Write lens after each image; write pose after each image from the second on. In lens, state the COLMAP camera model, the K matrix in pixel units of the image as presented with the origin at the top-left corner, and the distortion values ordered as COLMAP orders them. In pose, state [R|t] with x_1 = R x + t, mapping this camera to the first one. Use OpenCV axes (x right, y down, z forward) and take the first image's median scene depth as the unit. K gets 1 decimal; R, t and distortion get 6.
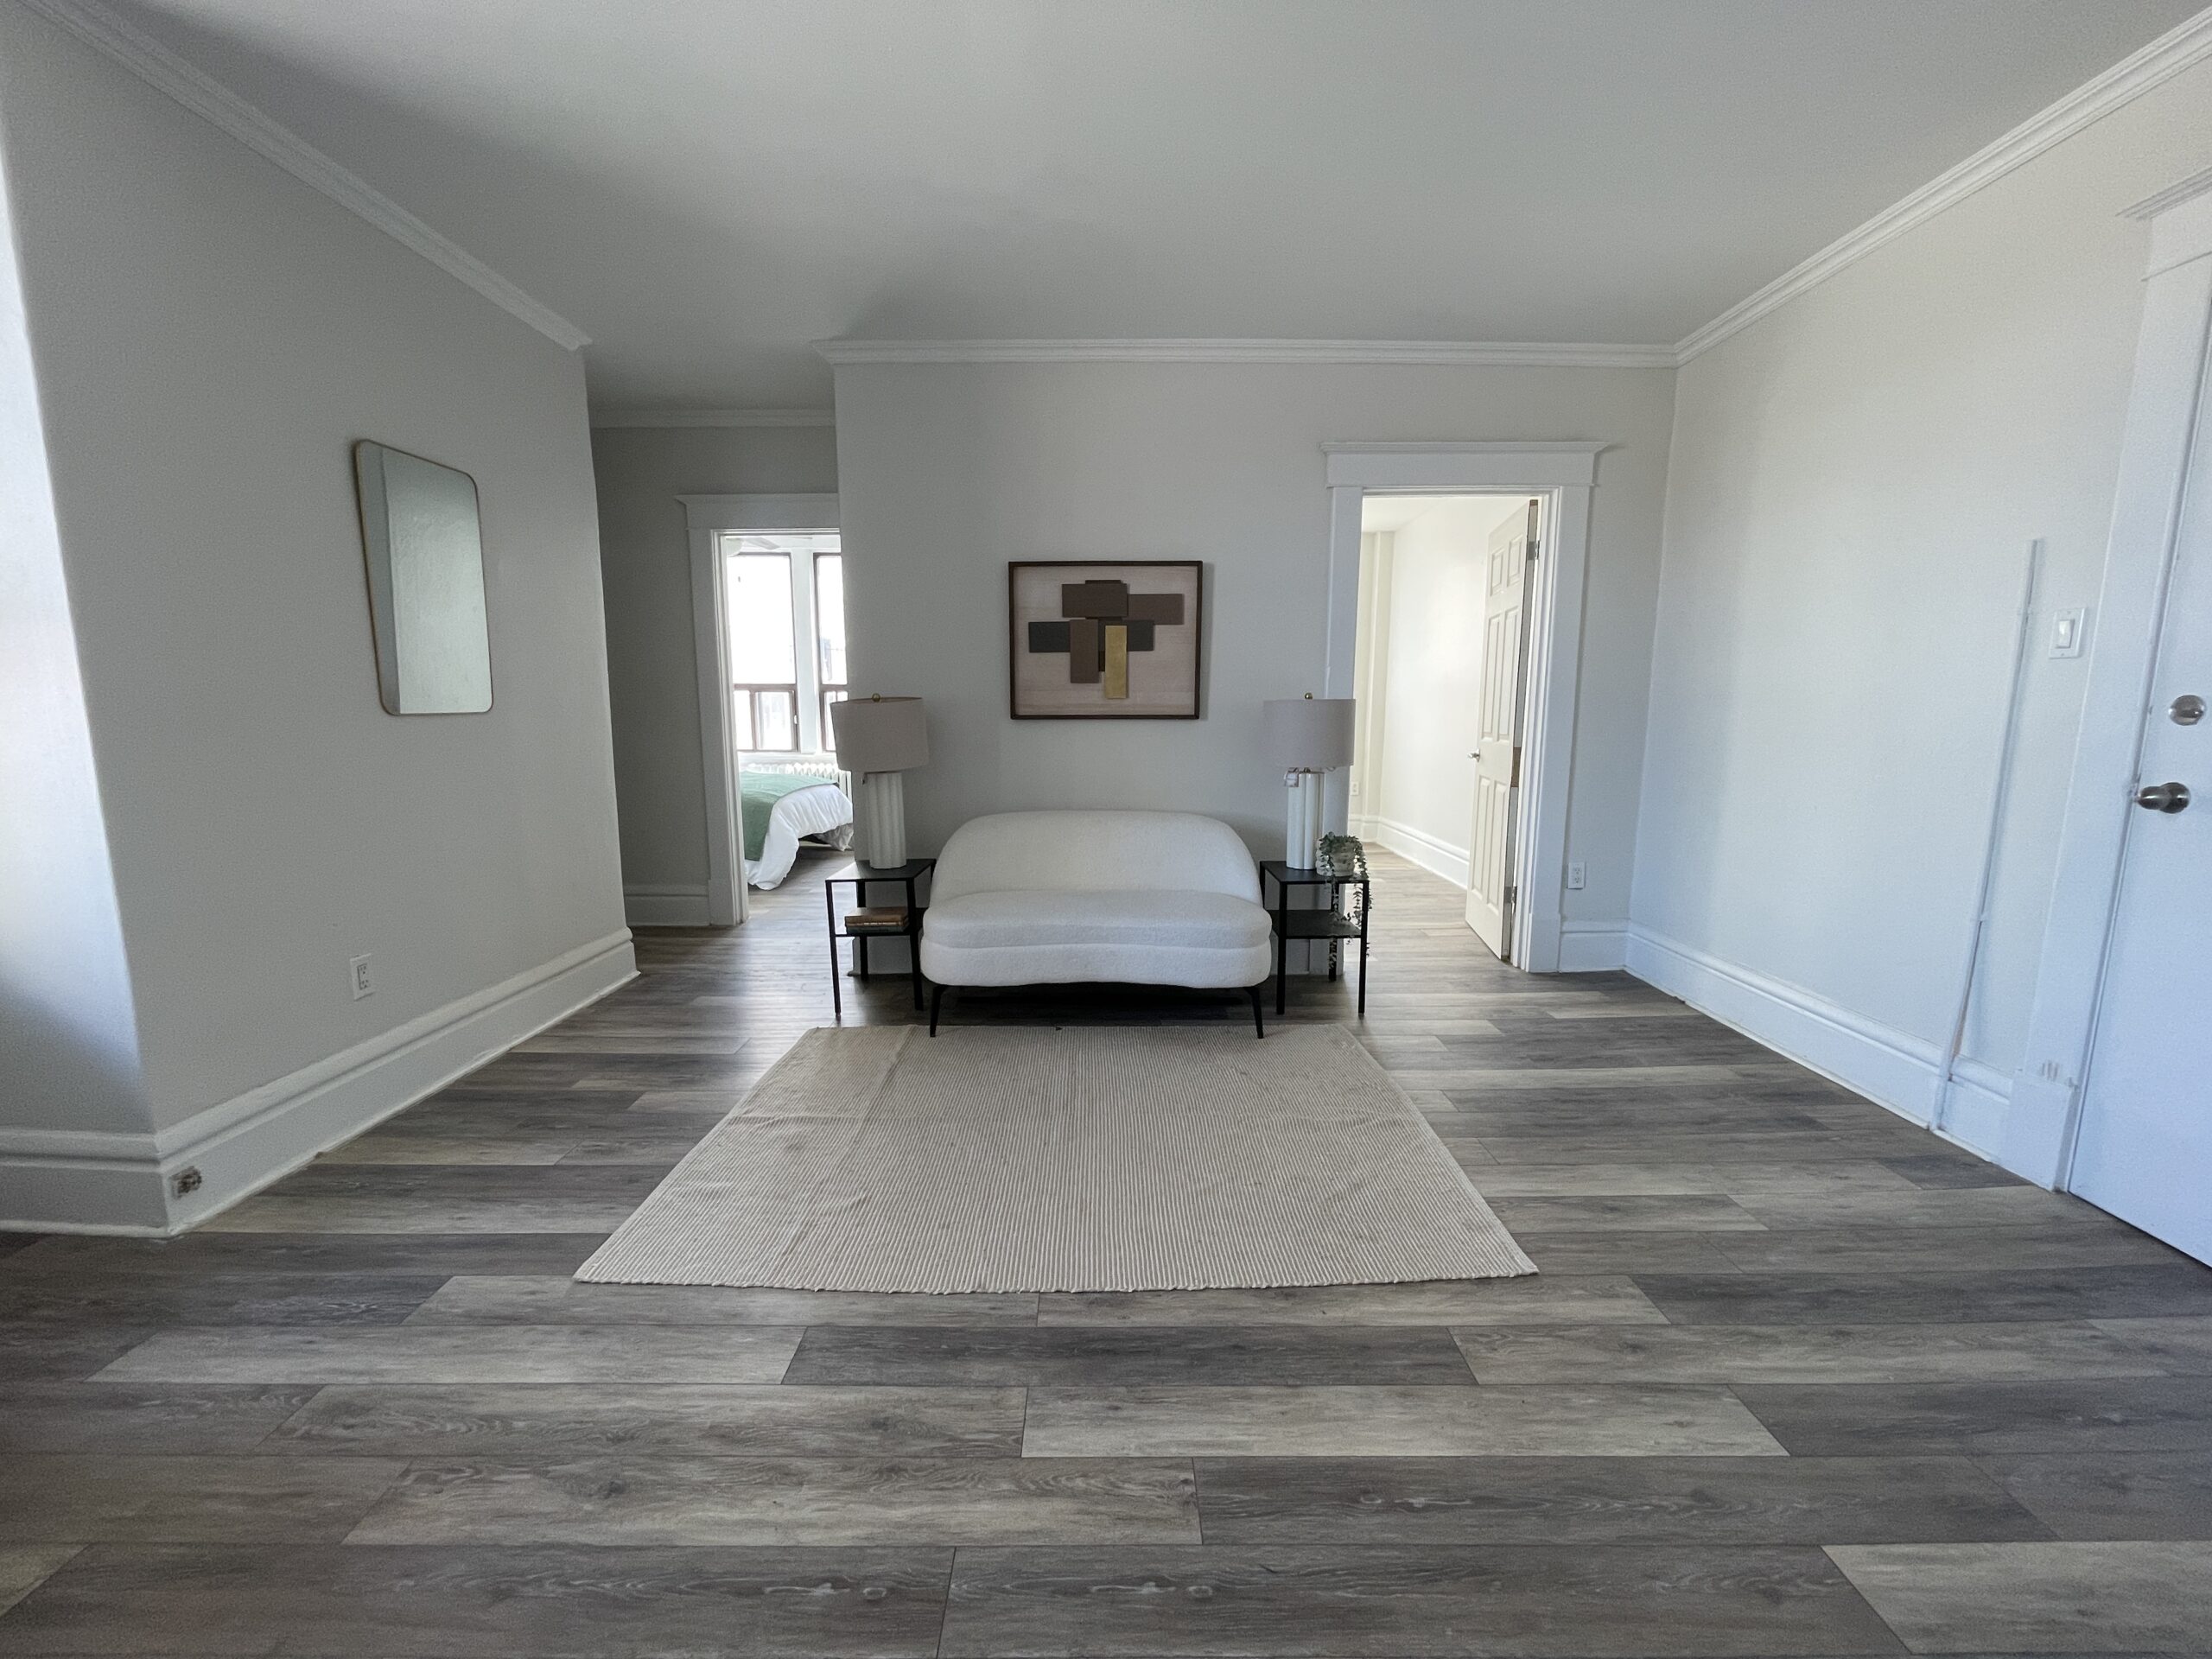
lens RADIAL K [[893.1, 0, 1102.4], [0, 893.1, 838.5], [0, 0, 1]] dist [-0.000516, -0.000600]
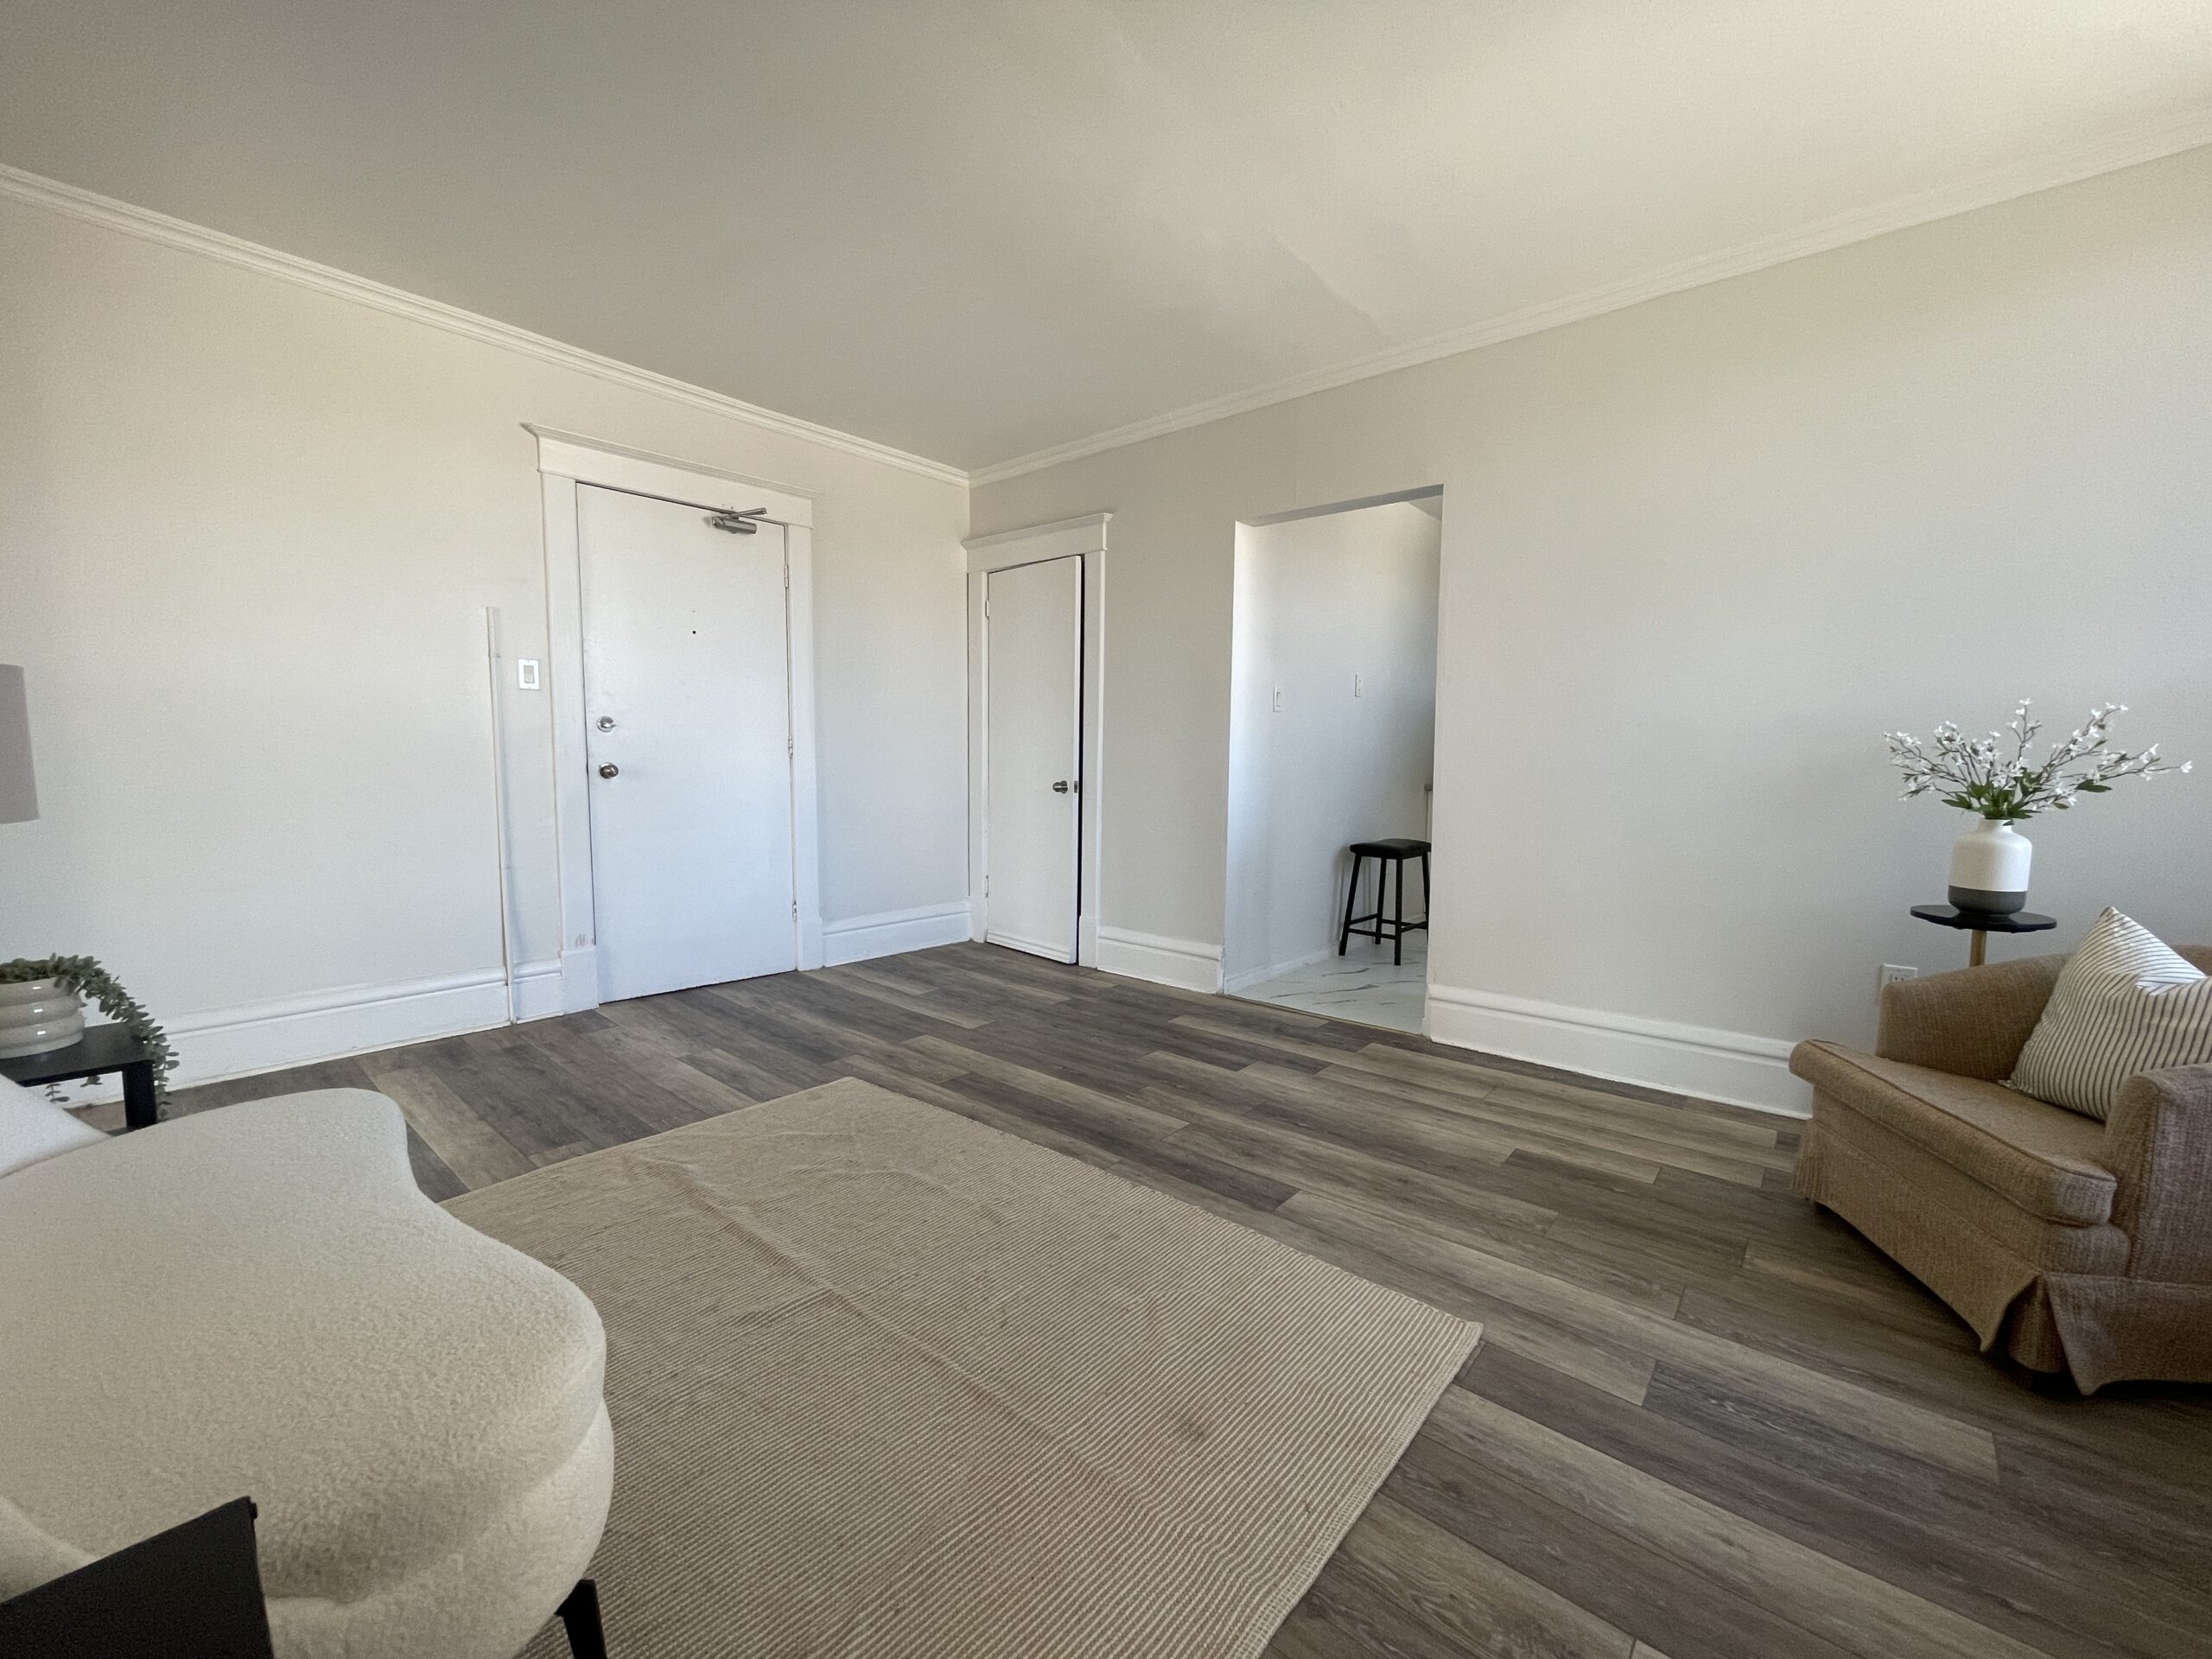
lens RADIAL K [[893.1, 0, 1102.4], [0, 893.1, 838.5], [0, 0, 1]] dist [-0.000516, -0.000600]
pose [[-0.760575, -0.069898, 0.645477, -0.708341], [0.086558, 0.974396, 0.207509, -0.179307], [-0.643455, 0.213697, -0.735051, 1.509134]]
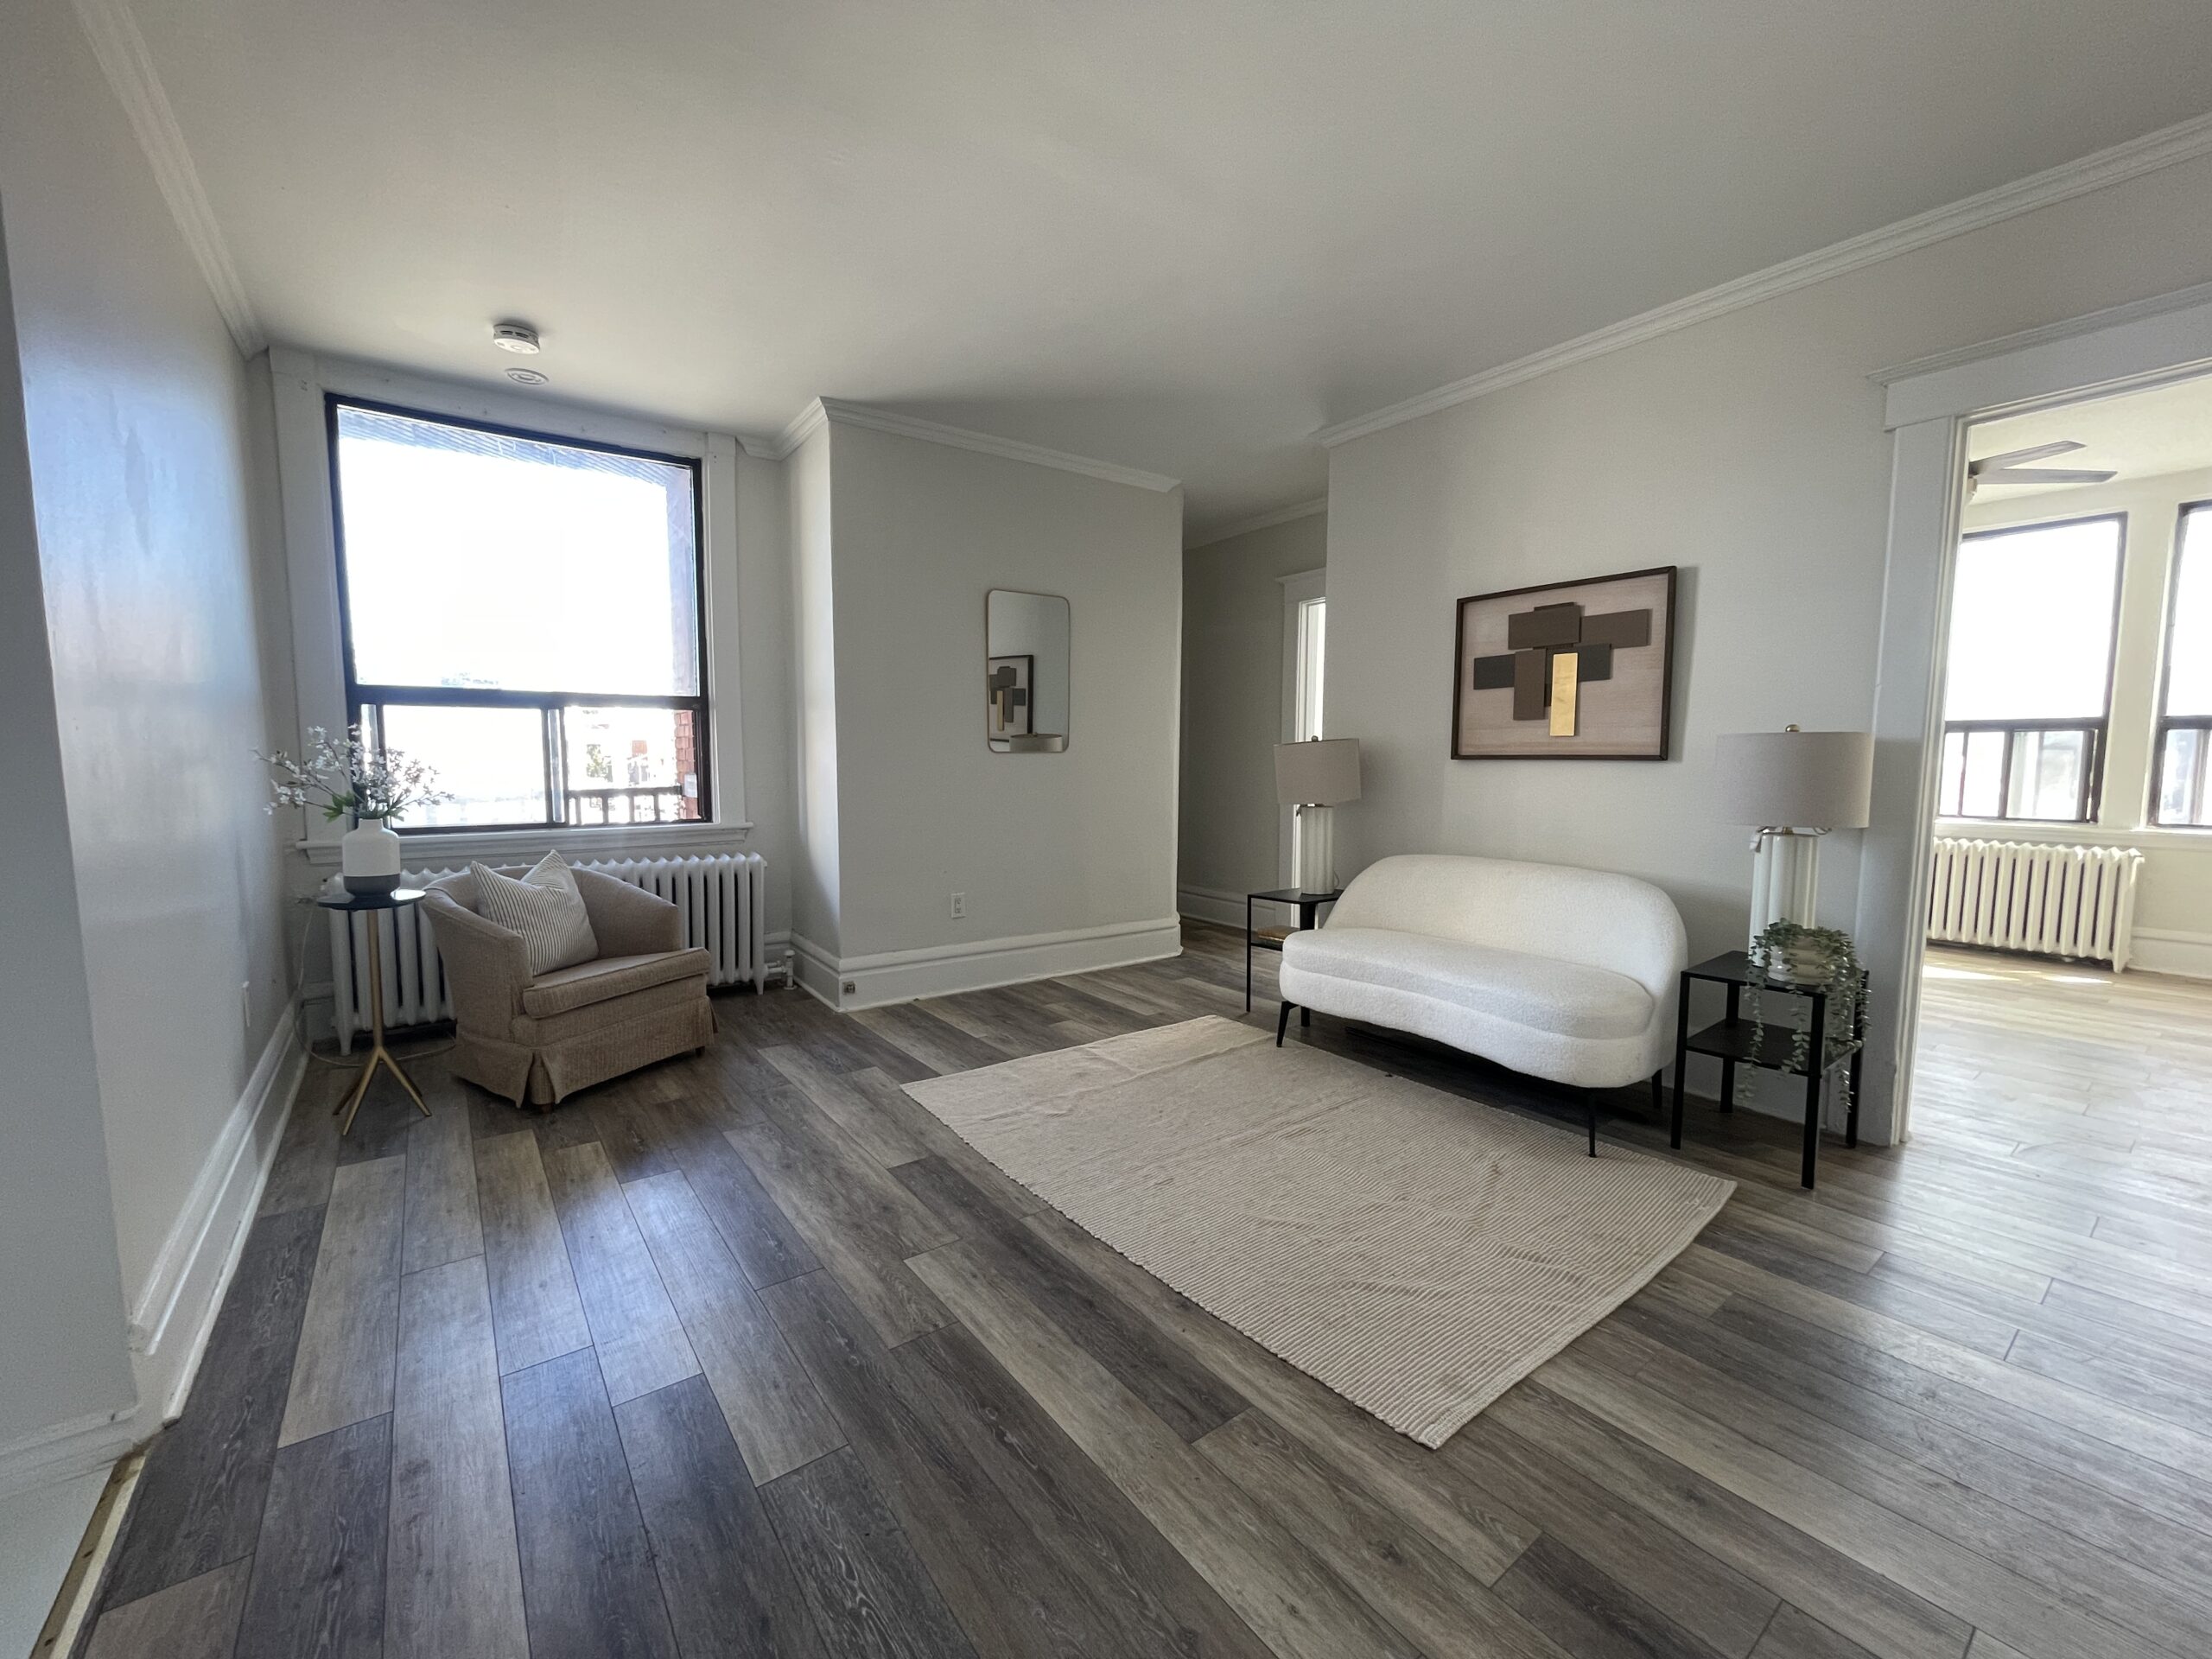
lens RADIAL K [[893.1, 0, 1102.4], [0, 893.1, 838.5], [0, 0, 1]] dist [-0.000516, -0.000600]
pose [[0.601560, 0.076307, -0.795175, 0.758725], [-0.120880, 0.992660, 0.003811, -0.011488], [0.789629, 0.093828, 0.606368, 0.208988]]
